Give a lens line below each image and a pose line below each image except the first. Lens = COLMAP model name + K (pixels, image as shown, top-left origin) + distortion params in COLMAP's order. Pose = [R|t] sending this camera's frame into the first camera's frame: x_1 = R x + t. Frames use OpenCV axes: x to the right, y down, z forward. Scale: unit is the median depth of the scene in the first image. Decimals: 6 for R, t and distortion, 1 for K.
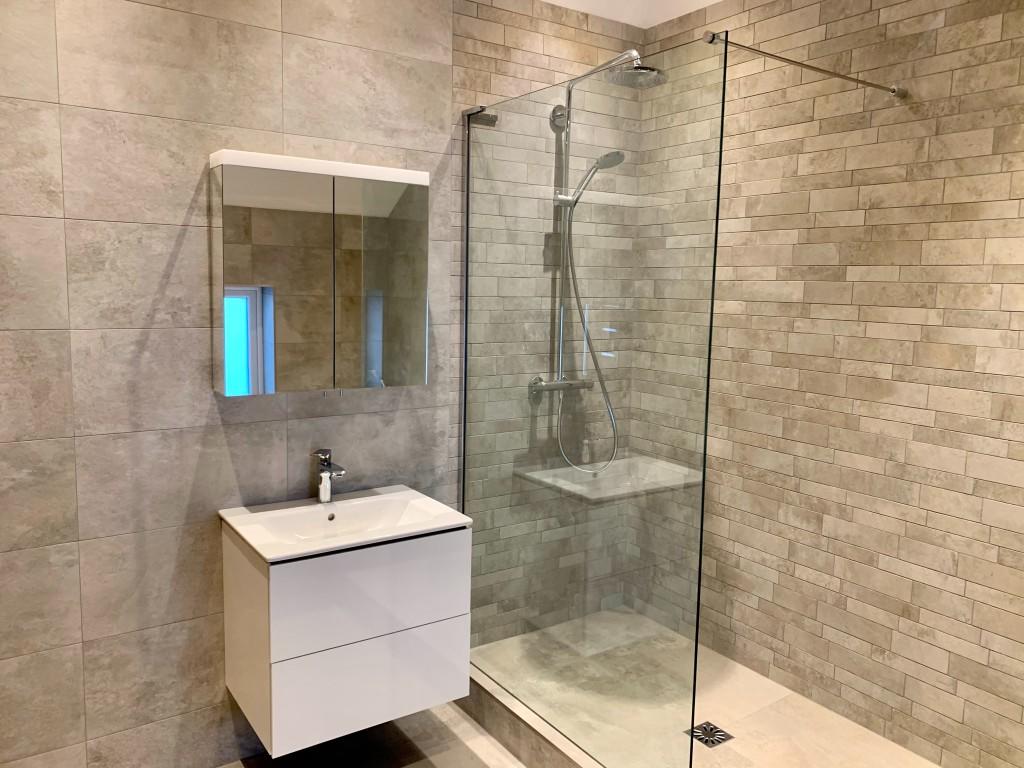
lens RADIAL K [[785.6, 0, 513.1], [0, 785.6, 382.3], [0, 0, 1]] dist [-0.003696, -0.025787]
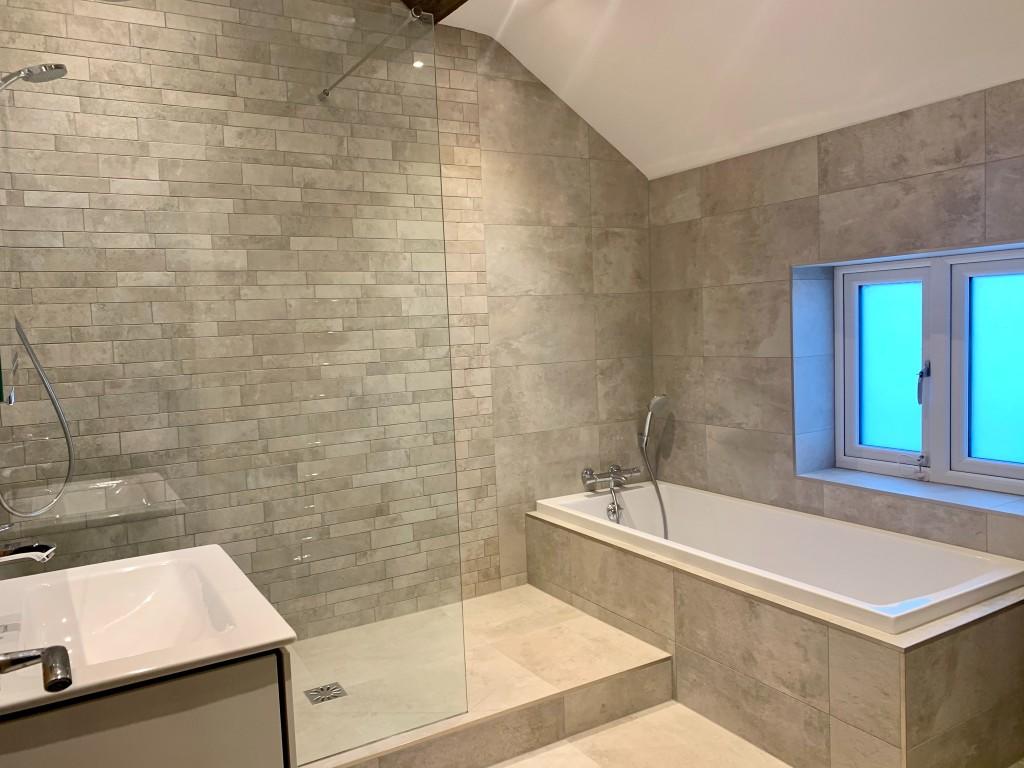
lens RADIAL K [[785.6, 0, 513.2], [0, 785.6, 386.6], [0, 0, 1]] dist [-0.003696, -0.025787]
pose [[0.040283, -0.105732, 0.993578, -0.712282], [0.162483, 0.981843, 0.097895, 0.005132], [-0.985889, 0.157496, 0.056731, 0.662119]]
